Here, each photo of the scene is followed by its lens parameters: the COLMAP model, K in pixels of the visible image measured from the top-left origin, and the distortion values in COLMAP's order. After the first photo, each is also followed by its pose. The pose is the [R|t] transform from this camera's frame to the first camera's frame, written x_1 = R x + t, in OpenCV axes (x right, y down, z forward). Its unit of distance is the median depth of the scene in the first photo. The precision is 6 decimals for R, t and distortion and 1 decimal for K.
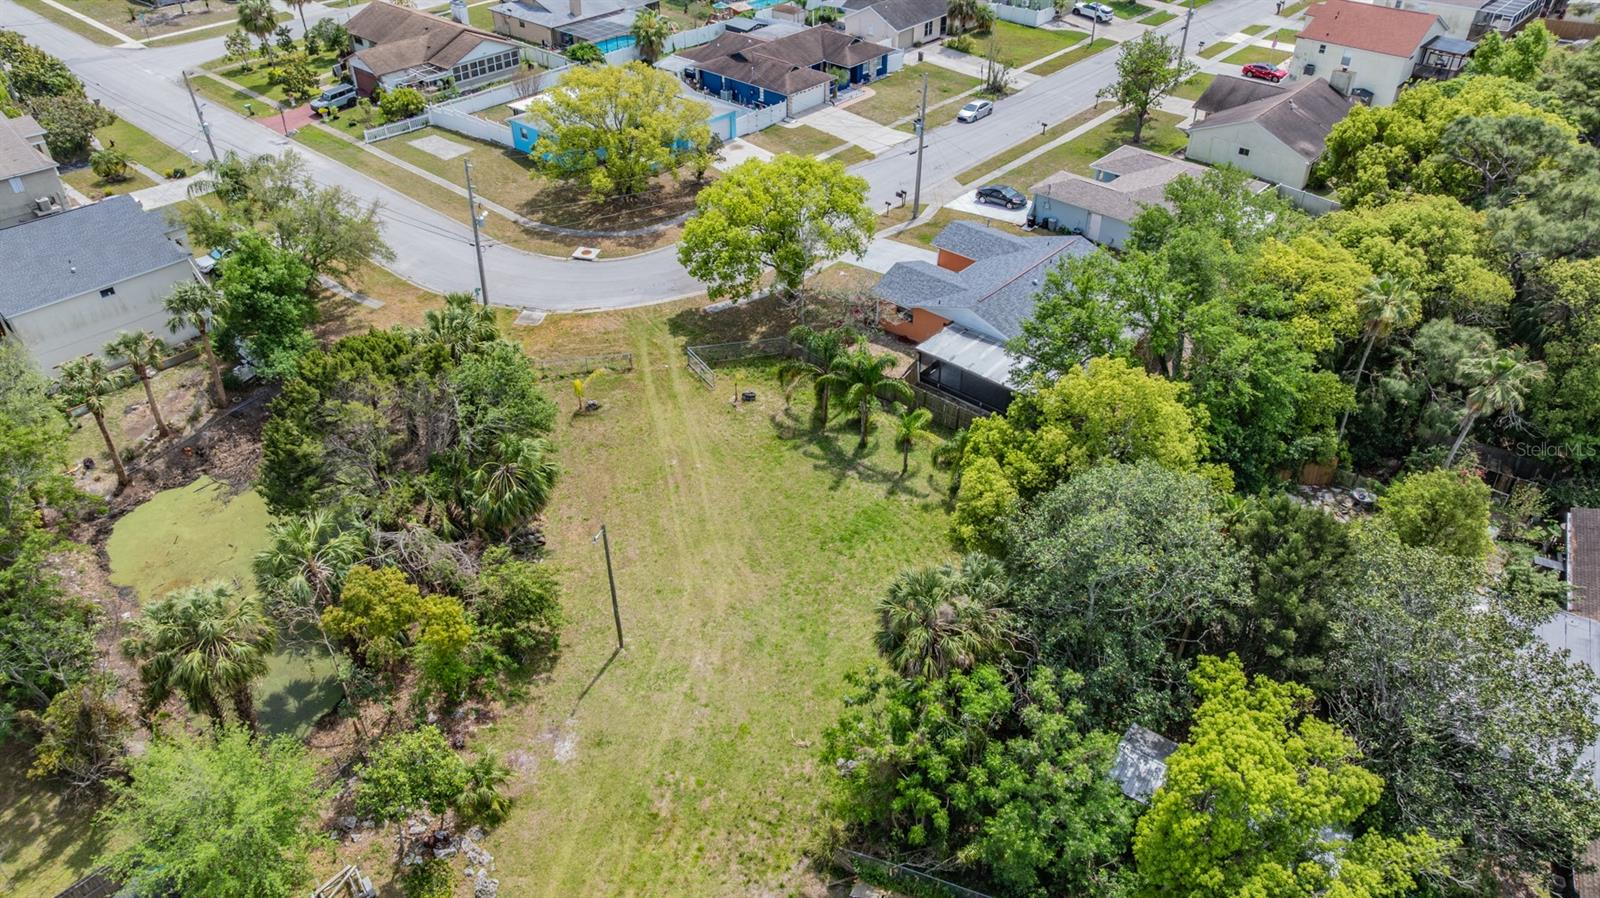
lens RADIAL K [[1123.8, 0, 810.3], [0, 1123.8, 435.8], [0, 0, 1]] dist [-0.018904, 0.010811]
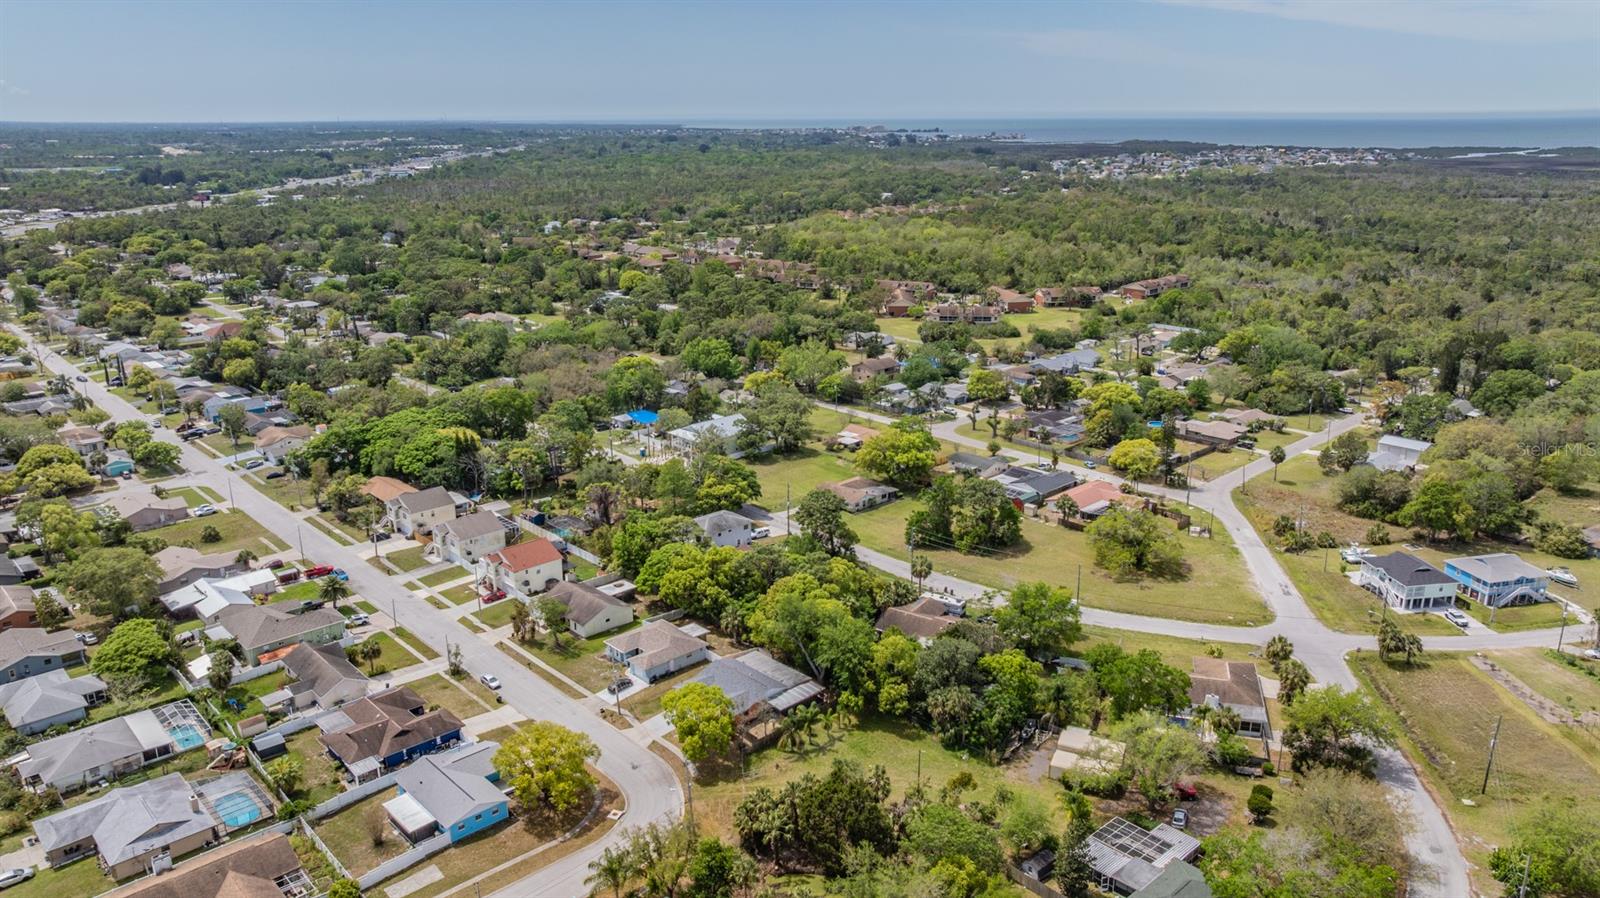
lens RADIAL K [[1123.8, 0, 805.6], [0, 1123.8, 453.4], [0, 0, 1]] dist [-0.018904, 0.010811]
pose [[0.093874, -0.290589, 0.952232, -2.234502], [0.583368, 0.791113, 0.183910, -1.010568], [-0.806765, 0.538237, 0.243785, 0.039177]]
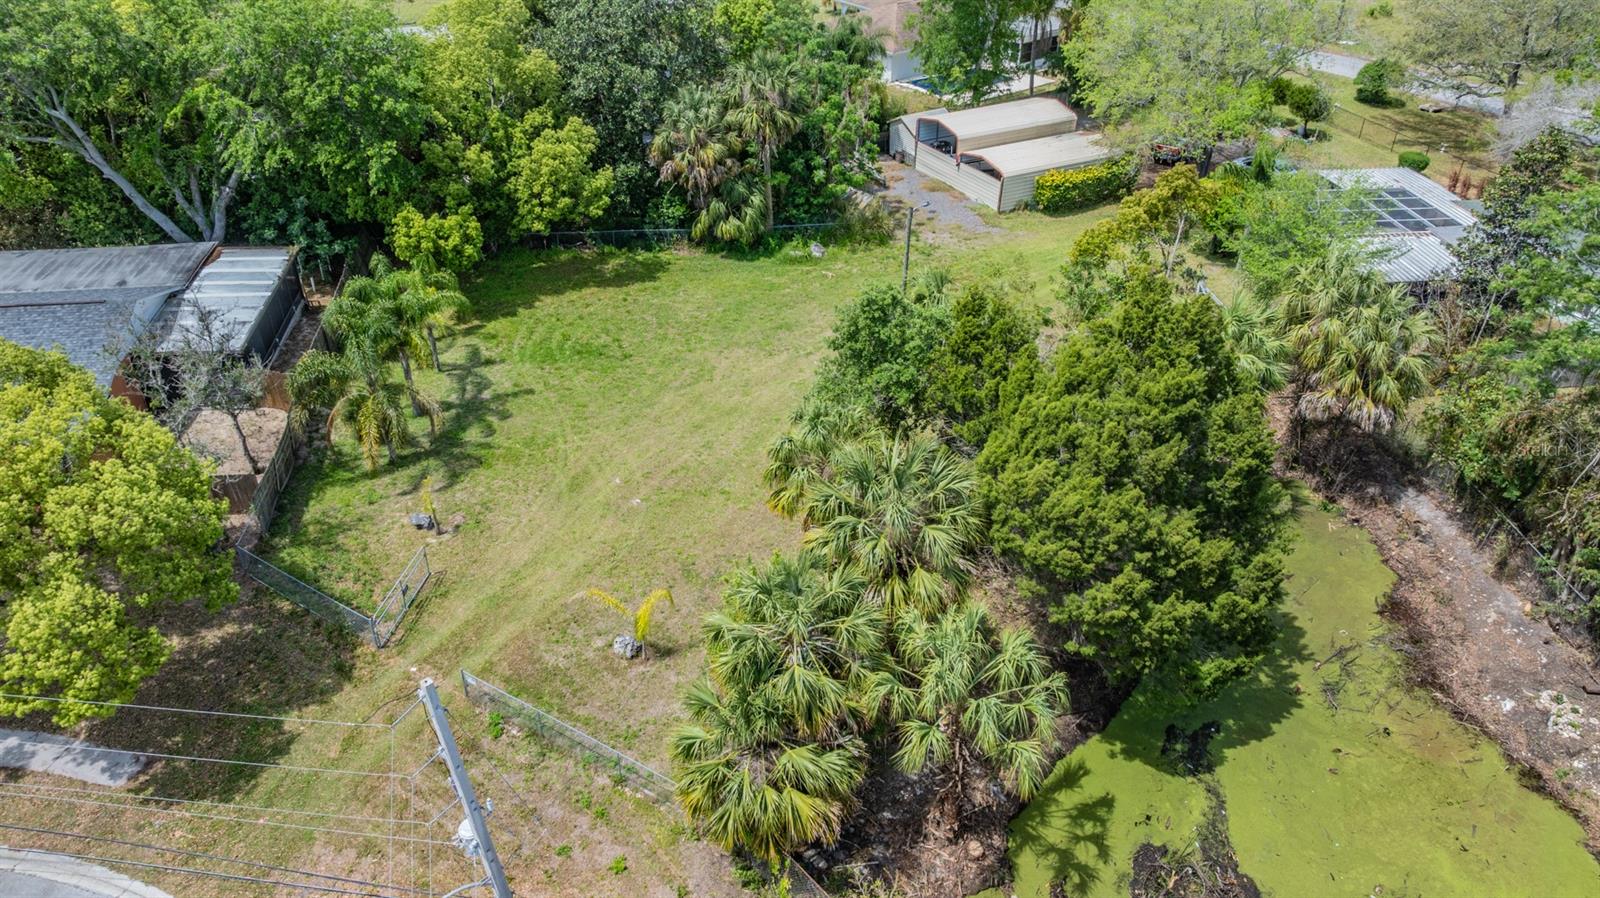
lens RADIAL K [[1123.8, 0, 804.2], [0, 1123.8, 443.7], [0, 0, 1]] dist [-0.018904, 0.010811]
pose [[-0.759257, -0.368894, 0.536139, -0.515714], [0.367969, 0.436154, 0.821200, -0.469396], [-0.536775, 0.820784, -0.195411, 1.048378]]
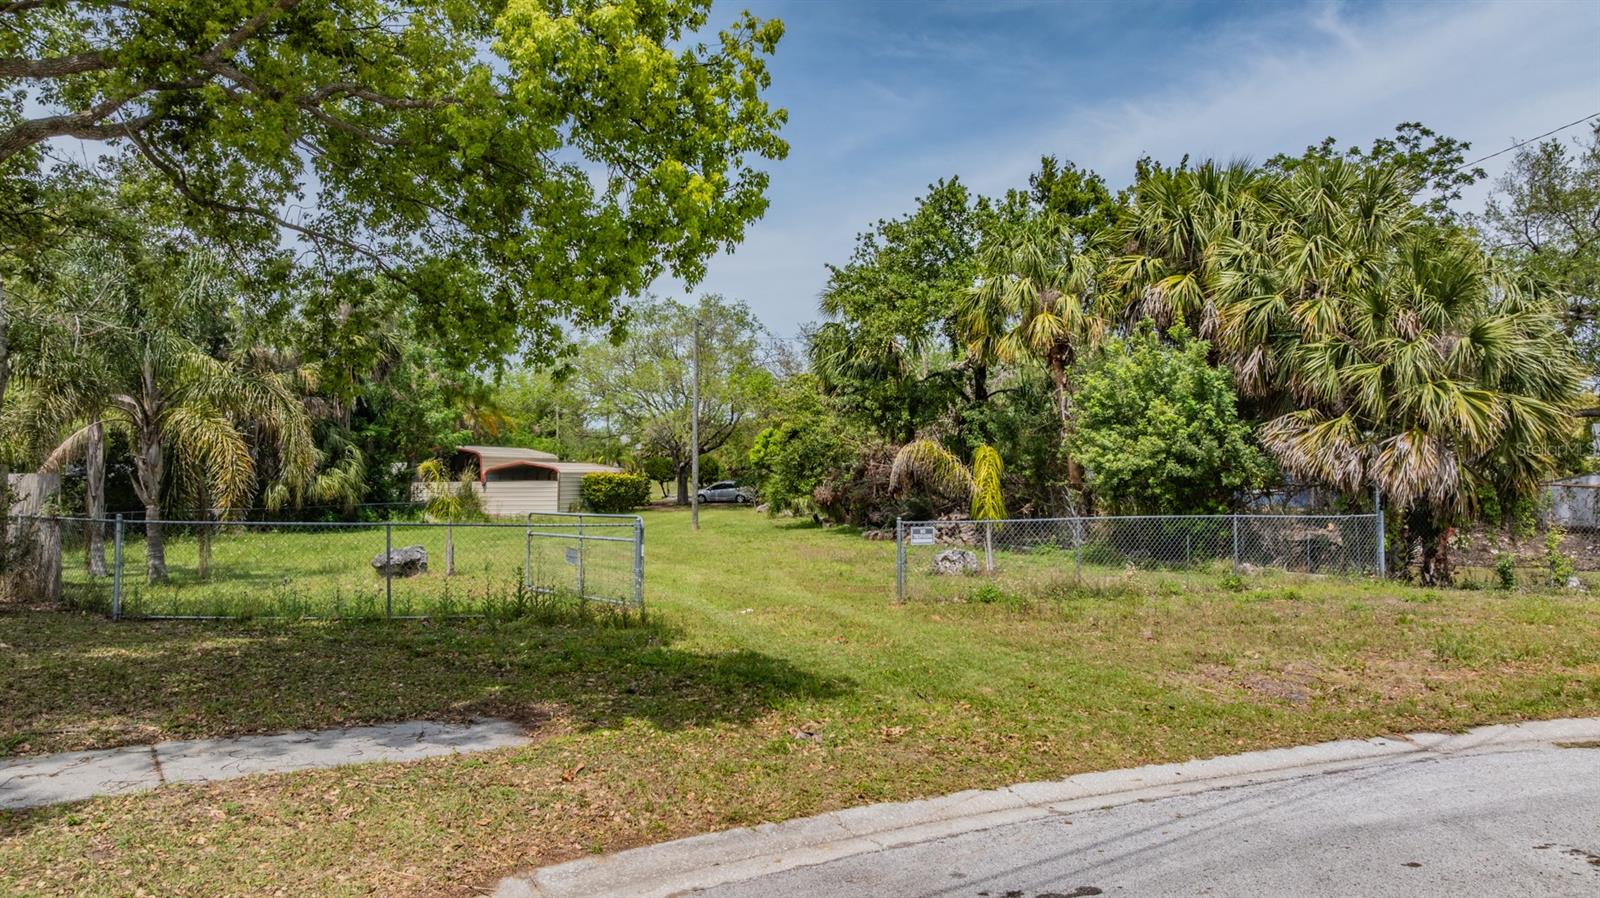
lens RADIAL K [[1123.8, 0, 798.6], [0, 1123.8, 456.3], [0, 0, 1]] dist [-0.018904, 0.010811]
pose [[-0.994757, 0.003738, -0.102199, -0.133224], [-0.056222, 0.814775, 0.577045, -0.234240], [0.085426, 0.579765, -0.810293, 1.300105]]
